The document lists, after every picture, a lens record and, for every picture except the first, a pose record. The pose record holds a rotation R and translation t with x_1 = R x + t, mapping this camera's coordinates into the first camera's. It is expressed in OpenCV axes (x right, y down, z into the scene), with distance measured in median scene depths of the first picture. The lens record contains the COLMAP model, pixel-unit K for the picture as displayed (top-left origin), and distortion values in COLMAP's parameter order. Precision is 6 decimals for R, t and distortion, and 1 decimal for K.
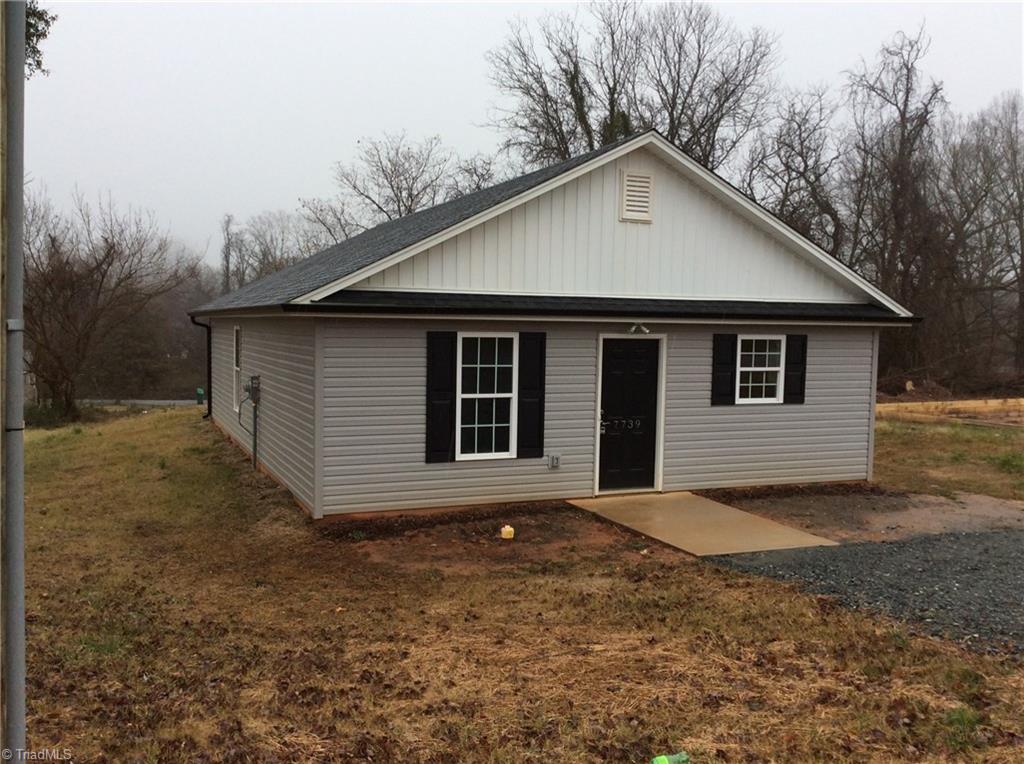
lens RADIAL K [[945.5, 0, 512.0], [0, 945.5, 382.0], [0, 0, 1]] dist [0.100719, -0.195210]
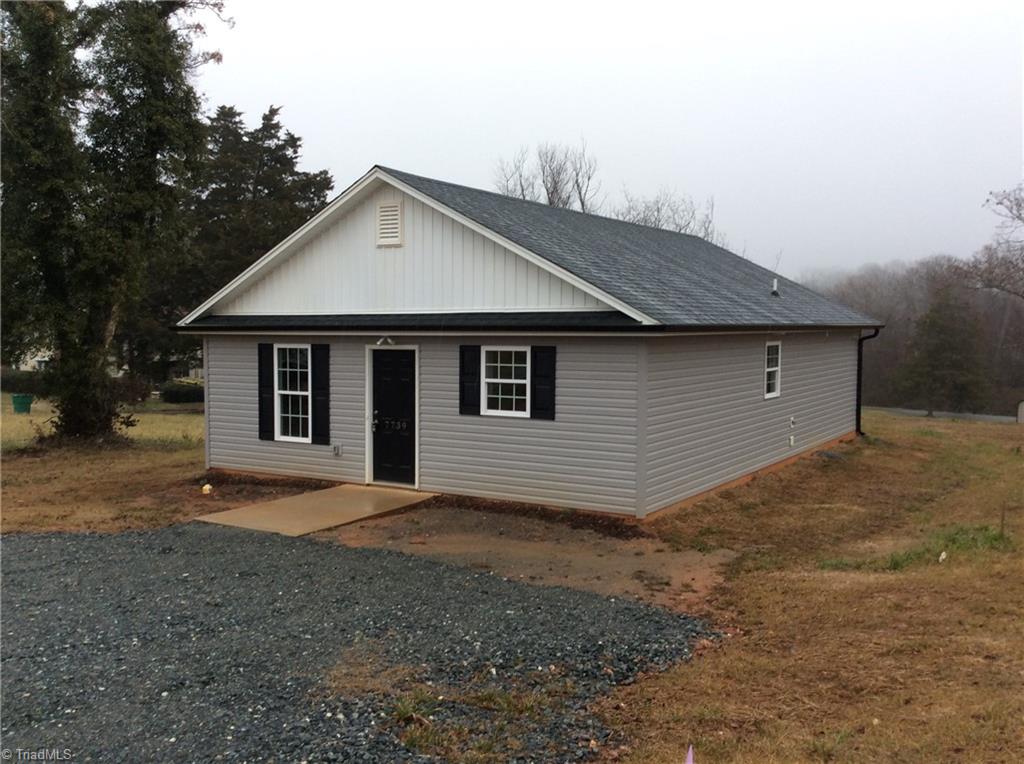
lens RADIAL K [[945.5, 0, 512.0], [0, 945.5, 382.0], [0, 0, 1]] dist [0.100719, -0.195210]
pose [[0.547858, 0.026945, -0.836137, 1.134886], [-0.046927, 0.998897, 0.001442, -0.014980], [0.835254, 0.038447, 0.548518, 0.492381]]
